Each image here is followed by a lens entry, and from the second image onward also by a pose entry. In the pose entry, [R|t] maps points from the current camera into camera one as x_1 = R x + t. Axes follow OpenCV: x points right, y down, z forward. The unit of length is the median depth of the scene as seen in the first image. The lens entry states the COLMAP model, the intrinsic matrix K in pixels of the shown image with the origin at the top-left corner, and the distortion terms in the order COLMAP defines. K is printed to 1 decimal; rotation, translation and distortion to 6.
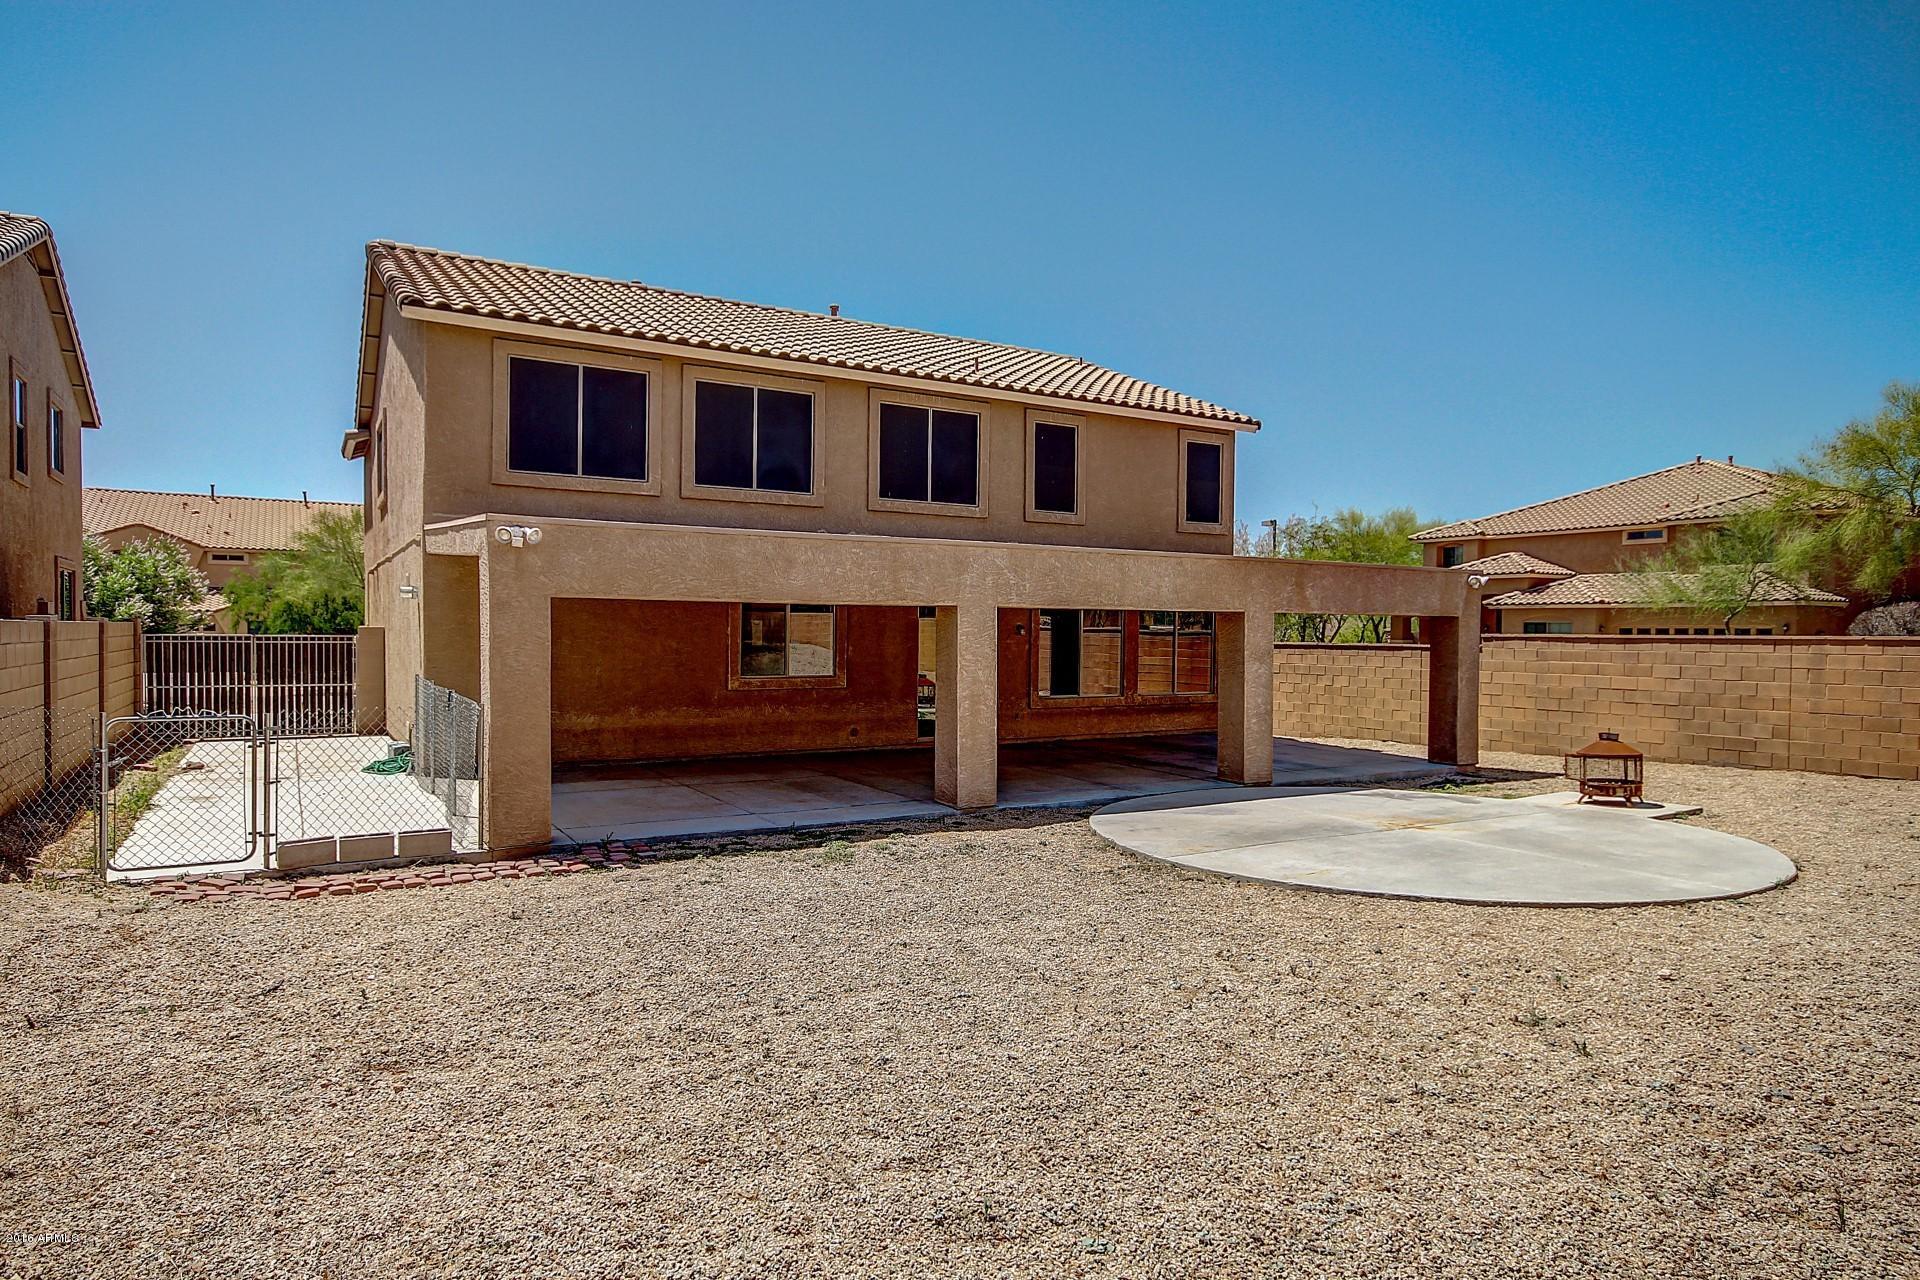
lens RADIAL K [[1304.8, 0, 973.9], [0, 1304.8, 628.1], [0, 0, 1]] dist [0.063865, 0.001438]
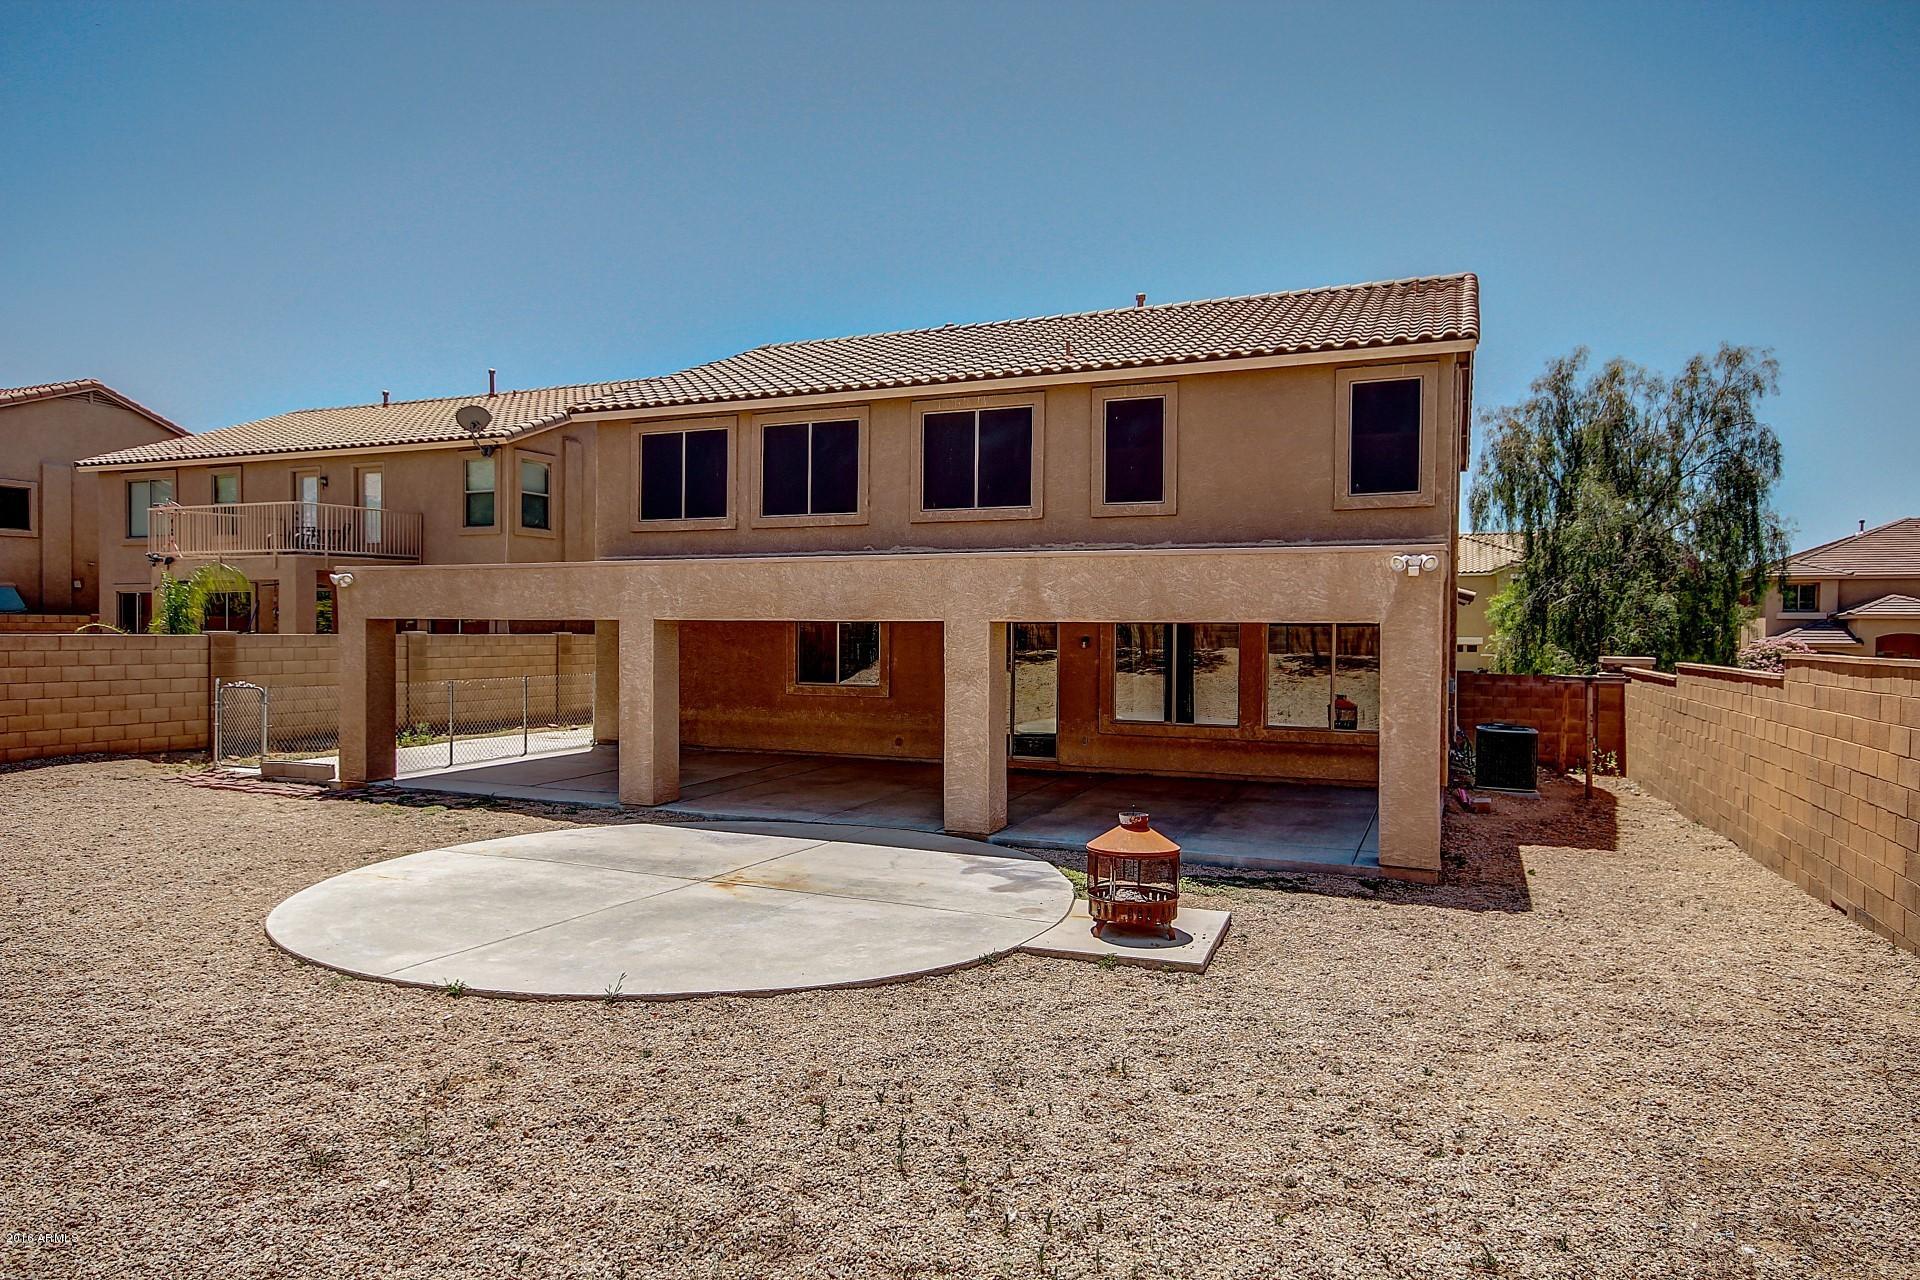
lens RADIAL K [[1161.9, 0, 960.1], [0, 1161.9, 646.4], [0, 0, 1]] dist [0.012786, 0.018877]
pose [[0.538309, 0.008578, -0.842704, 0.703538], [0.000664, 0.999944, 0.010603, -0.004543], [0.842747, -0.006267, 0.538273, 0.552753]]
